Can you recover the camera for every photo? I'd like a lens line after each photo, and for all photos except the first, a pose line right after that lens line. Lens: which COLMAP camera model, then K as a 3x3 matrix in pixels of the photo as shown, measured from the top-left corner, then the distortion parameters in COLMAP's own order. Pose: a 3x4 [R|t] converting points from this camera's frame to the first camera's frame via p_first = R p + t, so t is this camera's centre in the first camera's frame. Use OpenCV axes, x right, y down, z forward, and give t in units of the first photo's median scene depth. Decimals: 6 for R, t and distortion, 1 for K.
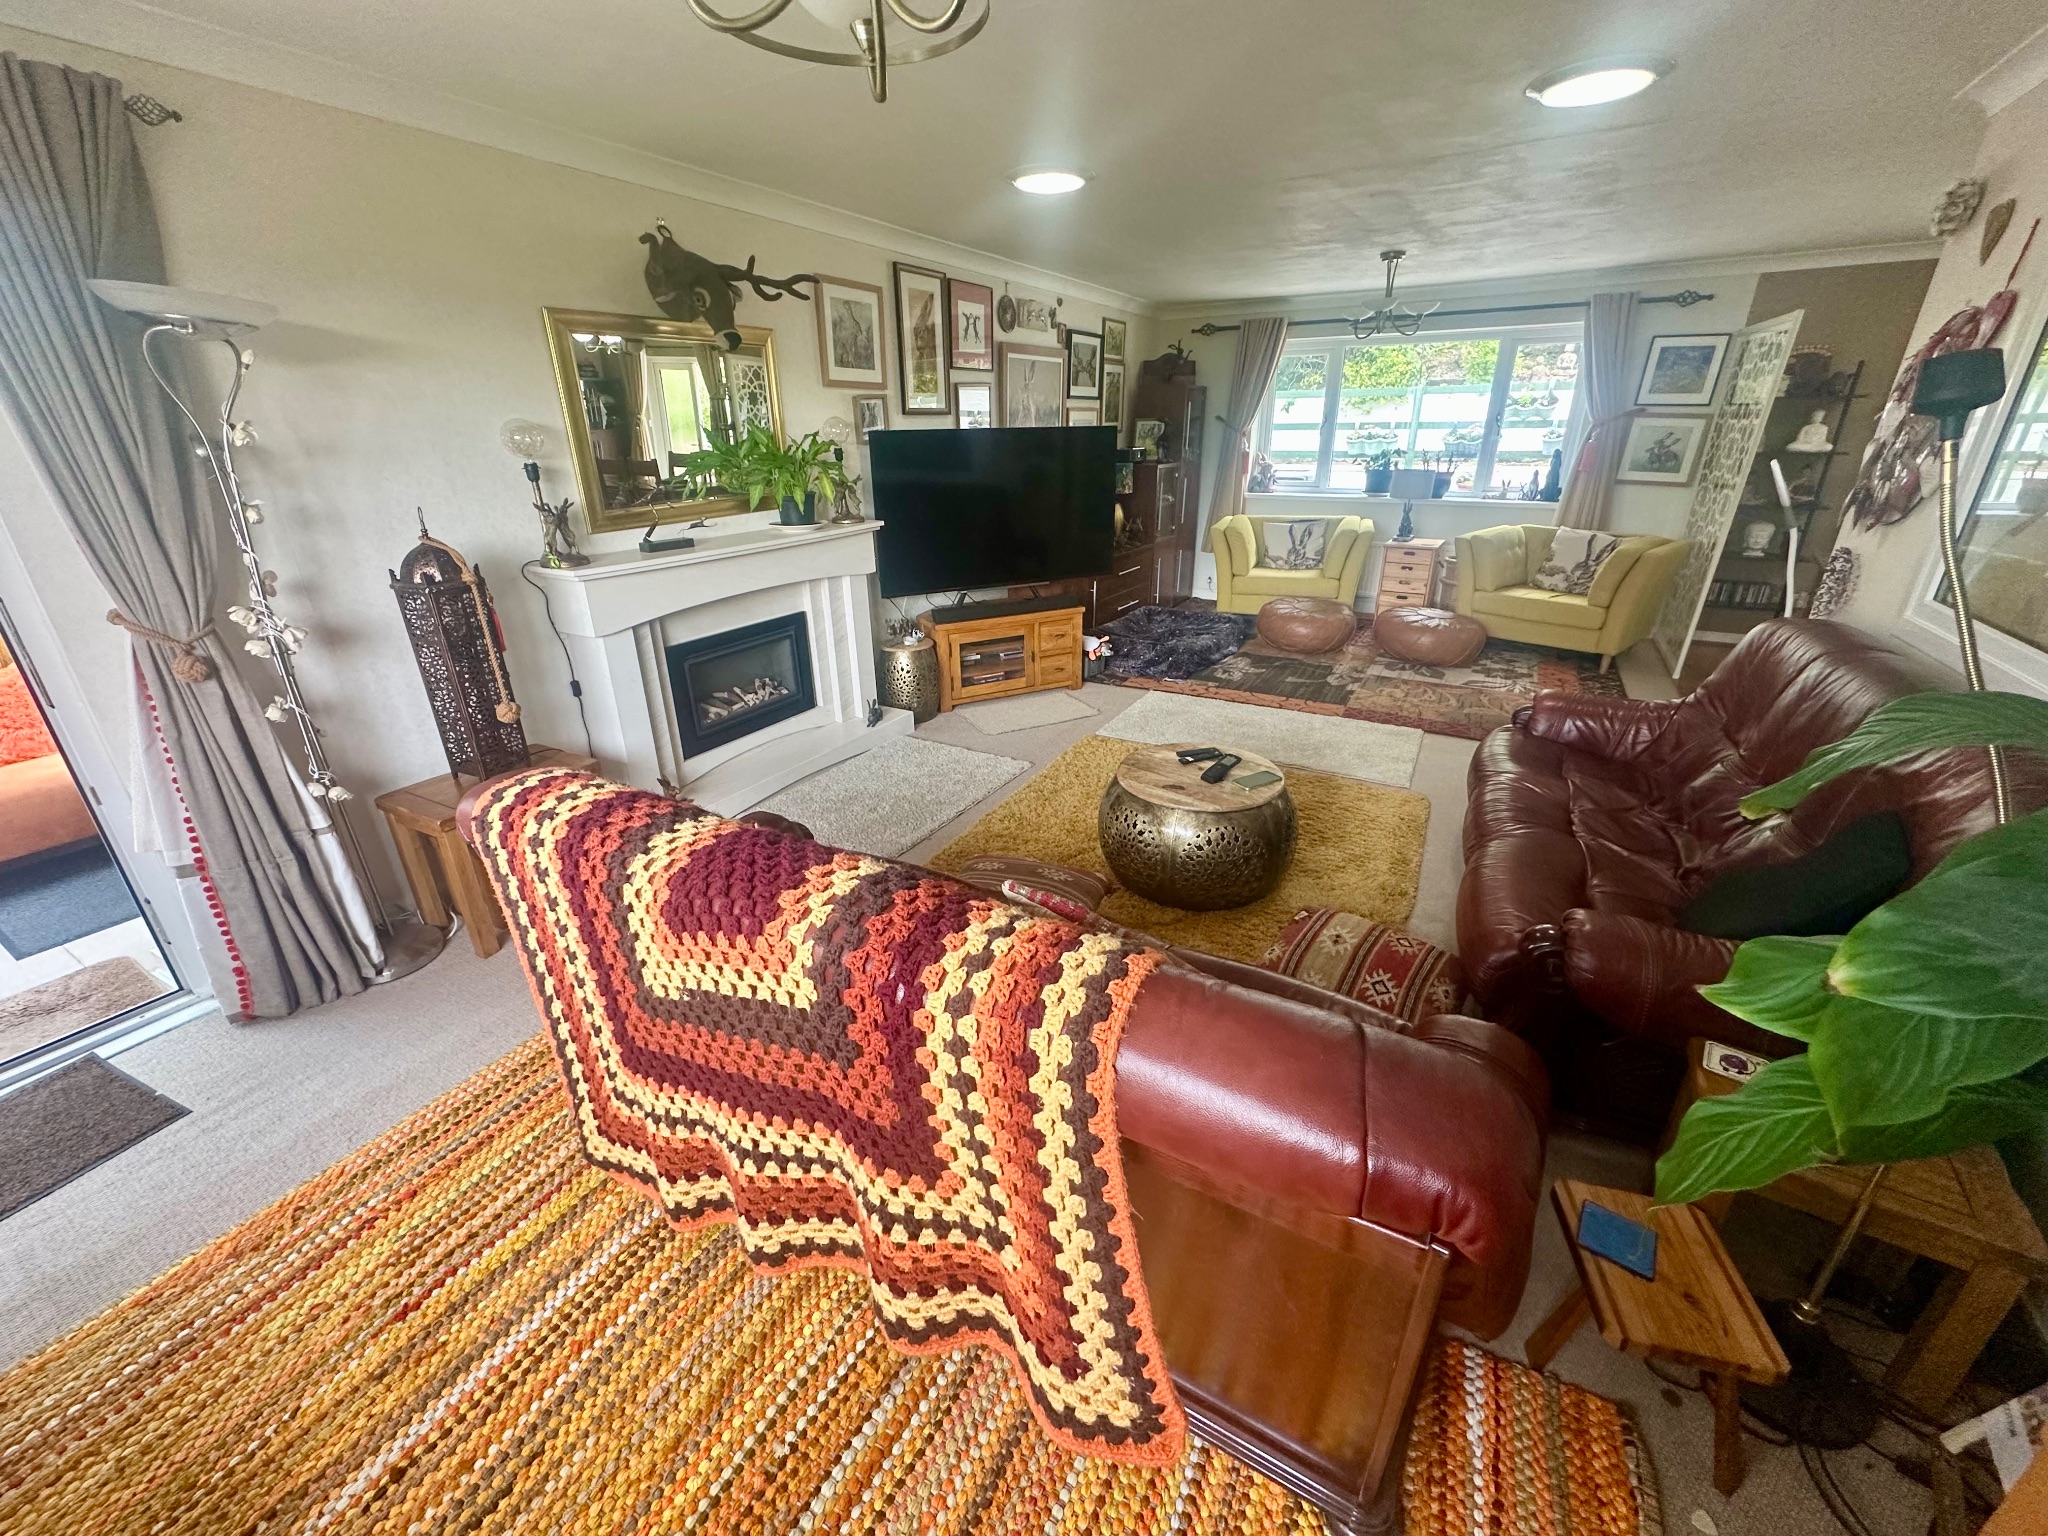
lens RADIAL K [[819.4, 0, 1017.1], [0, 819.4, 764.6], [0, 0, 1]] dist [-0.002150, 0.000580]
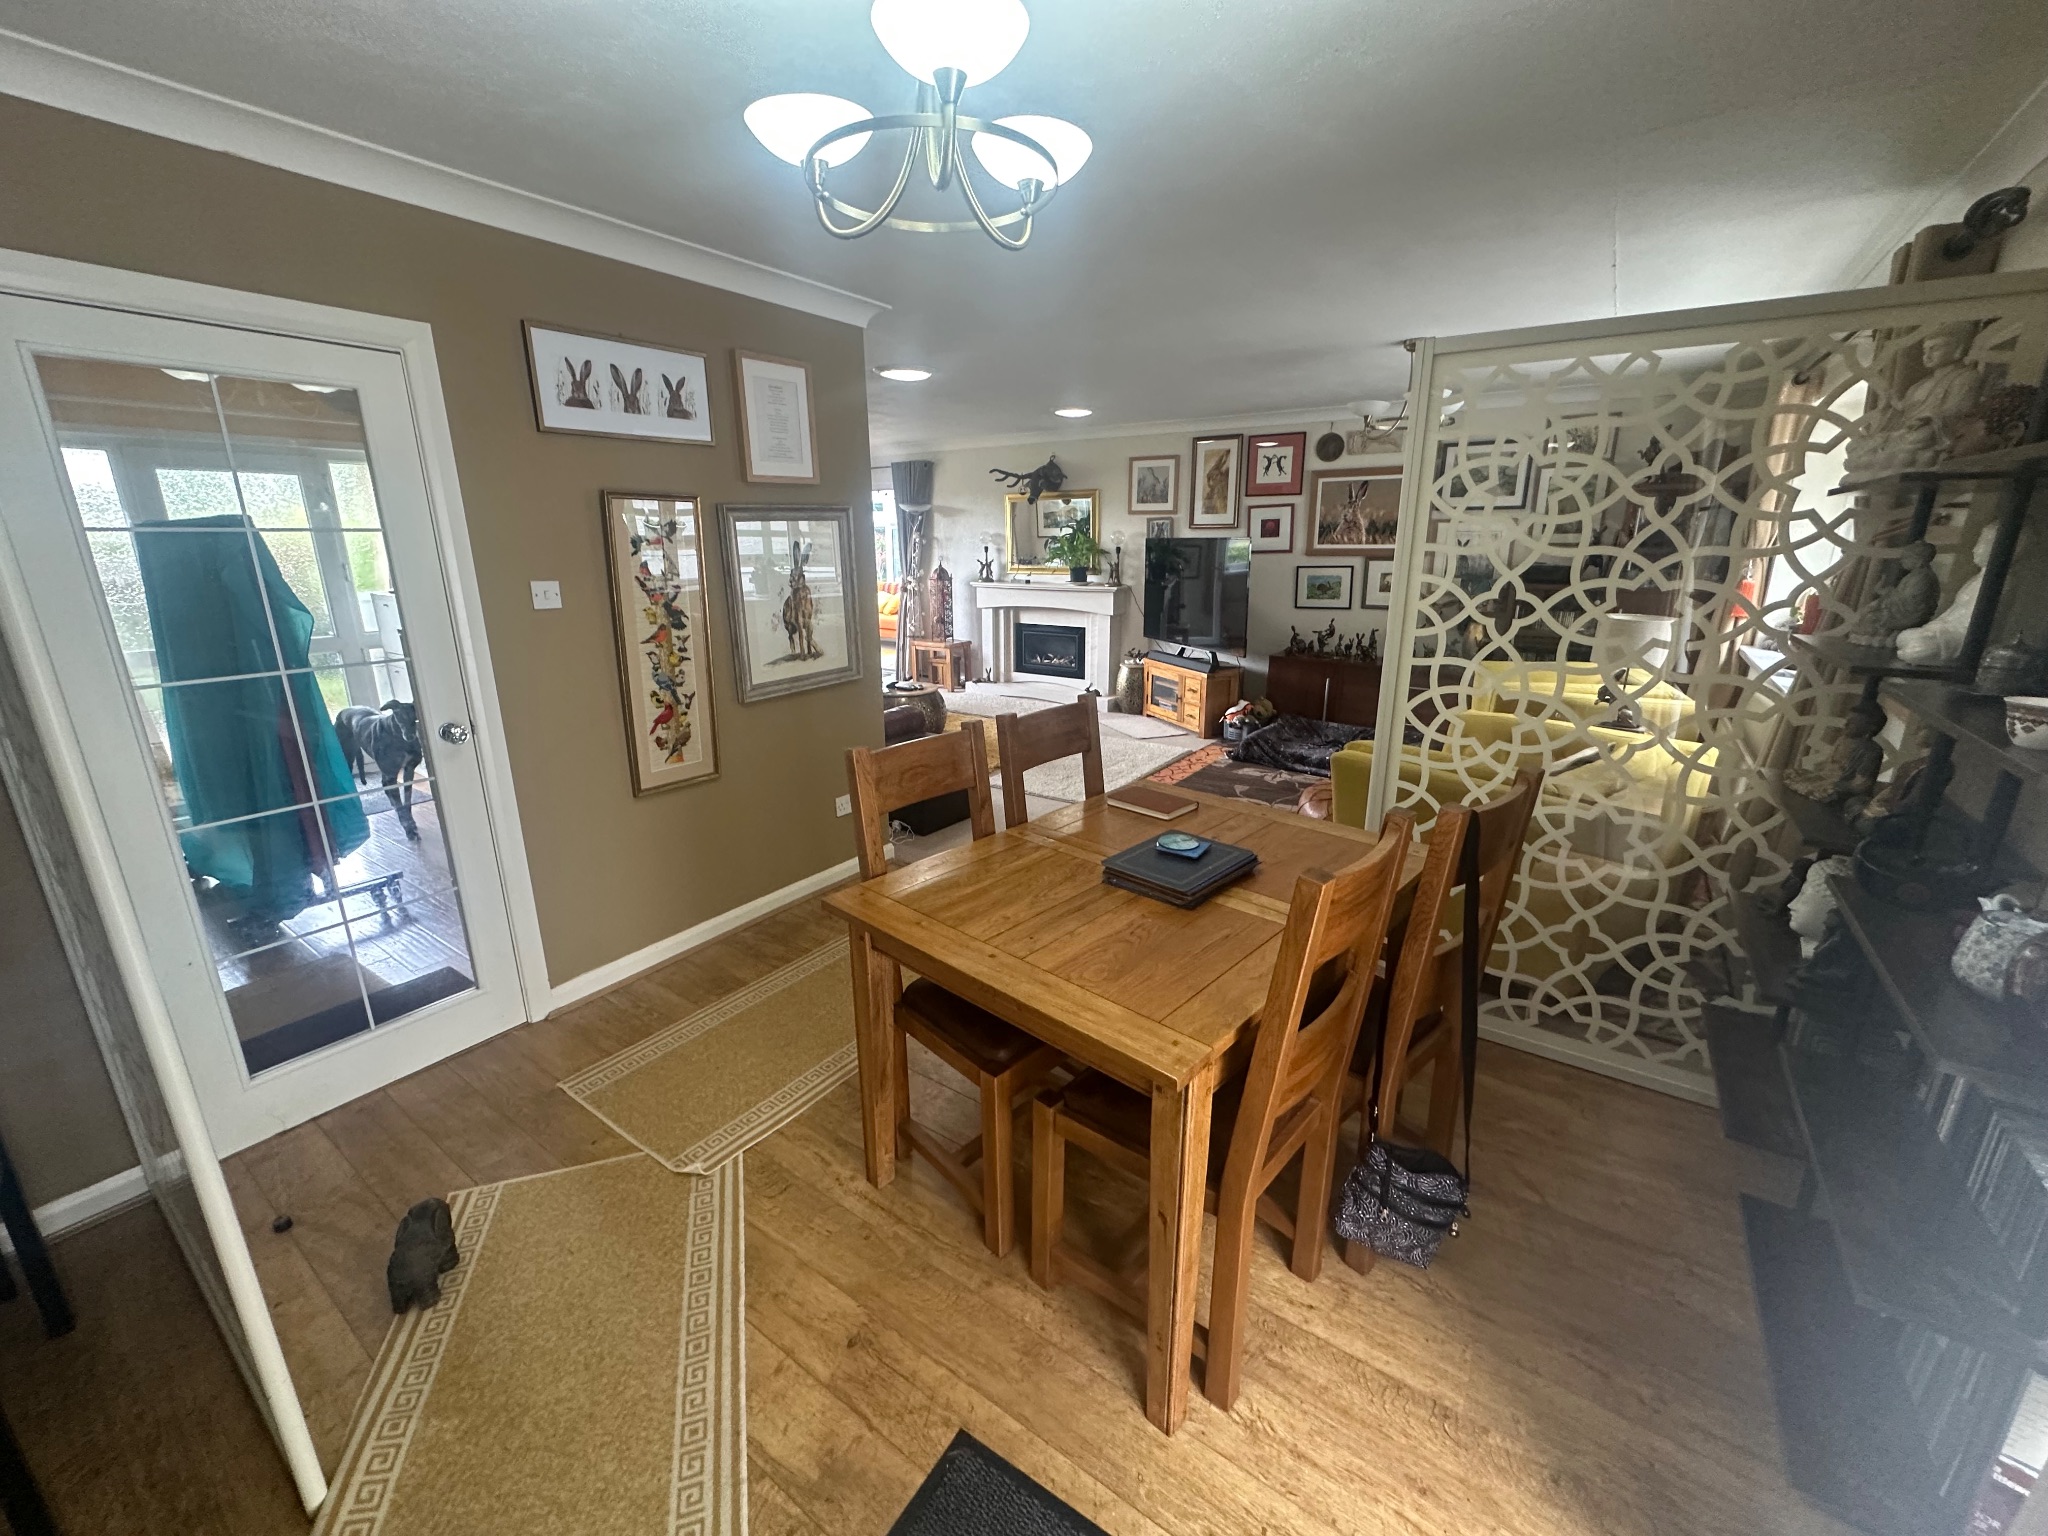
lens RADIAL K [[819.4, 0, 1029.3], [0, 819.4, 761.0], [0, 0, 1]] dist [-0.002150, 0.000580]
pose [[-0.074822, 0.277617, -0.957774, 1.396085], [-0.379423, 0.880299, 0.284802, -0.341389], [0.922193, 0.384711, 0.039468, 0.772680]]
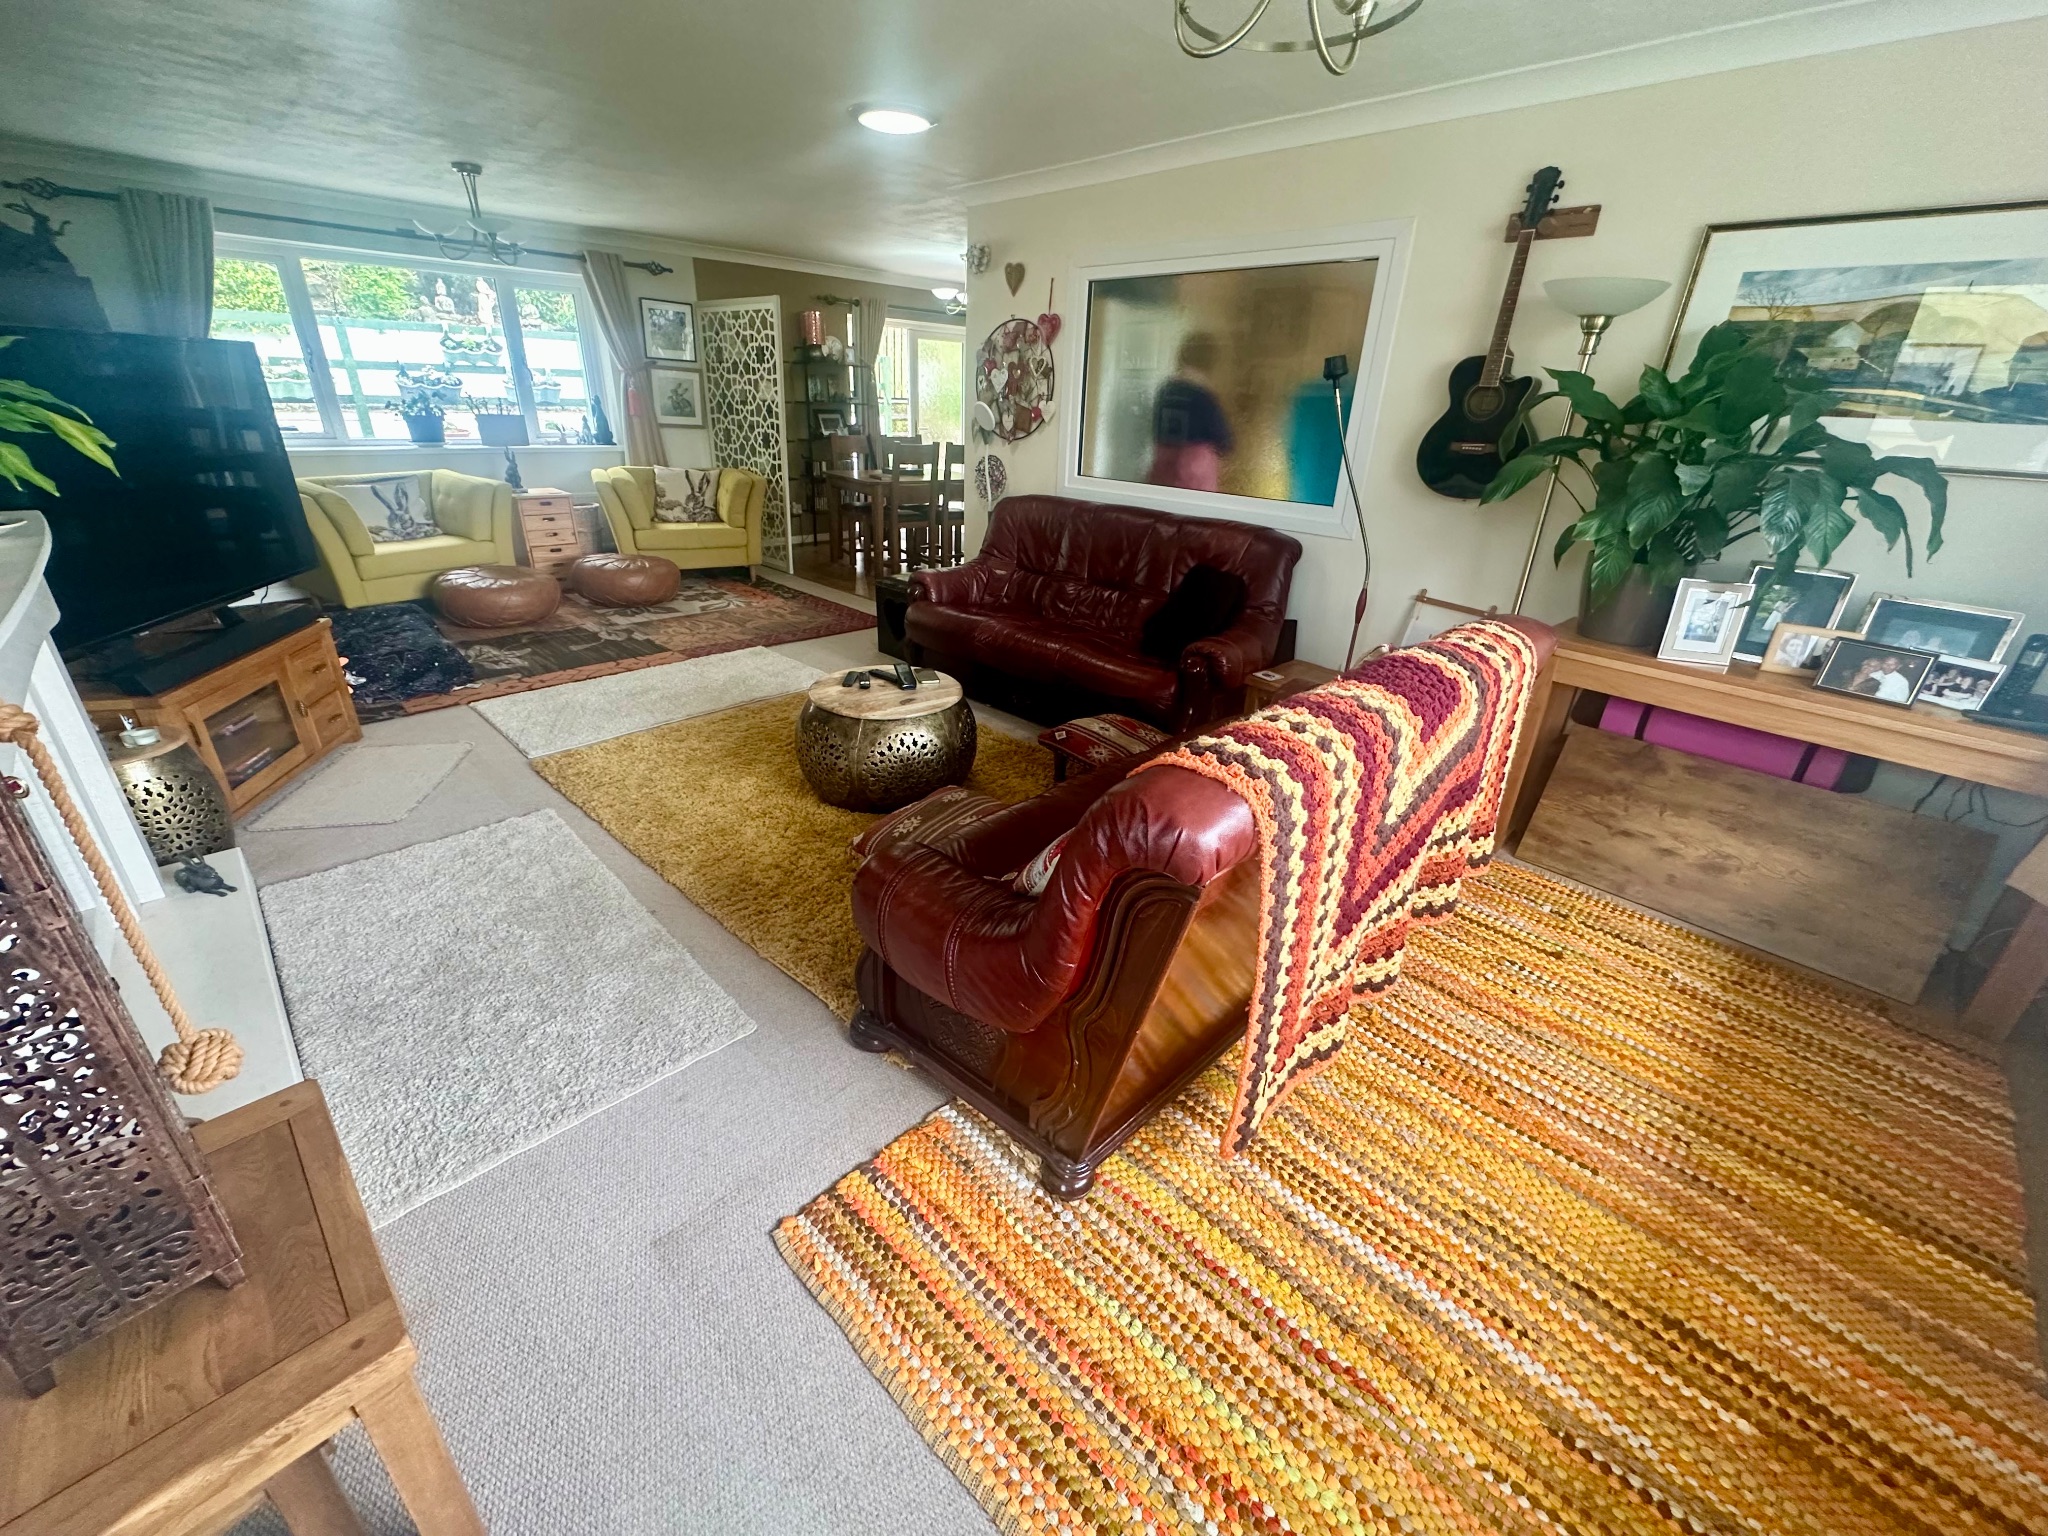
lens RADIAL K [[819.4, 0, 1021.0], [0, 819.4, 766.2], [0, 0, 1]] dist [-0.002150, 0.000580]
pose [[0.248817, -0.379860, 0.890952, -0.437502], [0.335389, 0.896762, 0.288673, -0.089502], [-0.908628, 0.226989, 0.350531, 0.282360]]
